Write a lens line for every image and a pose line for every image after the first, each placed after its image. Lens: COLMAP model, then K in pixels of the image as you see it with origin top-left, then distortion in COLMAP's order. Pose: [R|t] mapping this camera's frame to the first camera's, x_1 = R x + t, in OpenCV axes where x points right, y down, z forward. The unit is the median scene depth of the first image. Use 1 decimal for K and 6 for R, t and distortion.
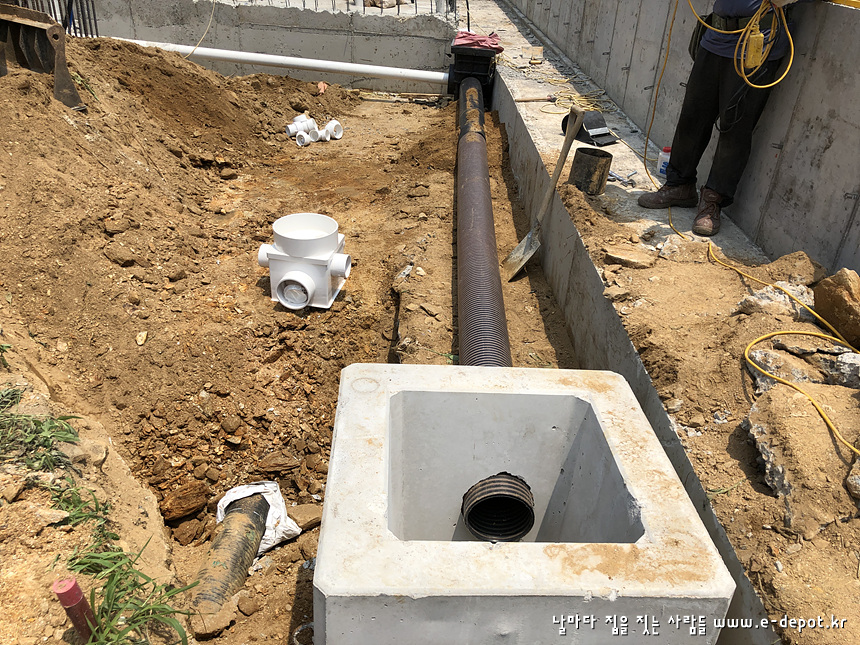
lens RADIAL K [[703.9, 0, 427.0], [0, 703.9, 322.1], [0, 0, 1]] dist [0.000080, -0.010901]
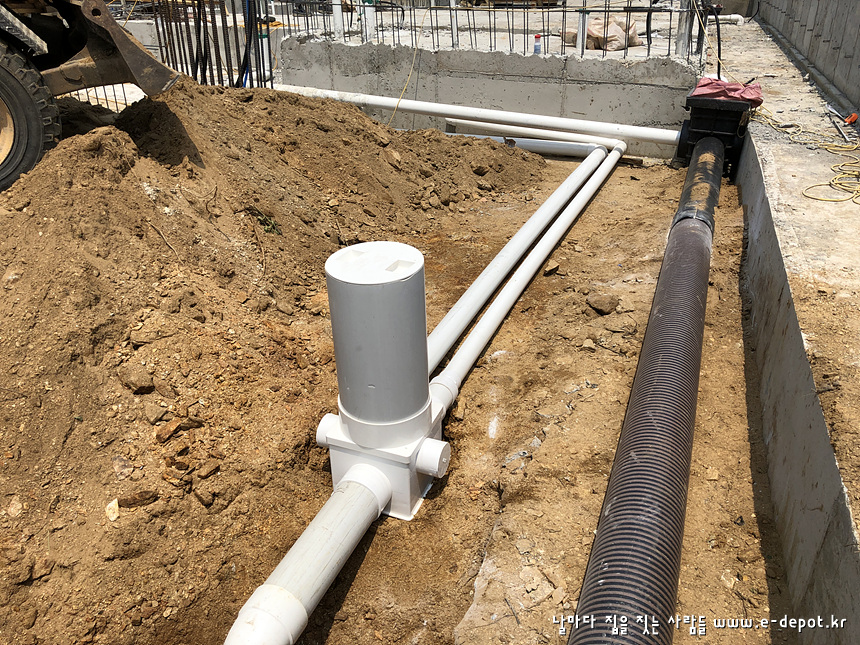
lens RADIAL K [[703.9, 0, 432.4], [0, 703.9, 321.9], [0, 0, 1]] dist [0.000080, -0.010901]
pose [[0.939418, 0.103434, -0.326796, 0.048826], [-0.123072, 0.991594, -0.039939, -0.087540], [0.319918, 0.077739, 0.944251, 0.215436]]
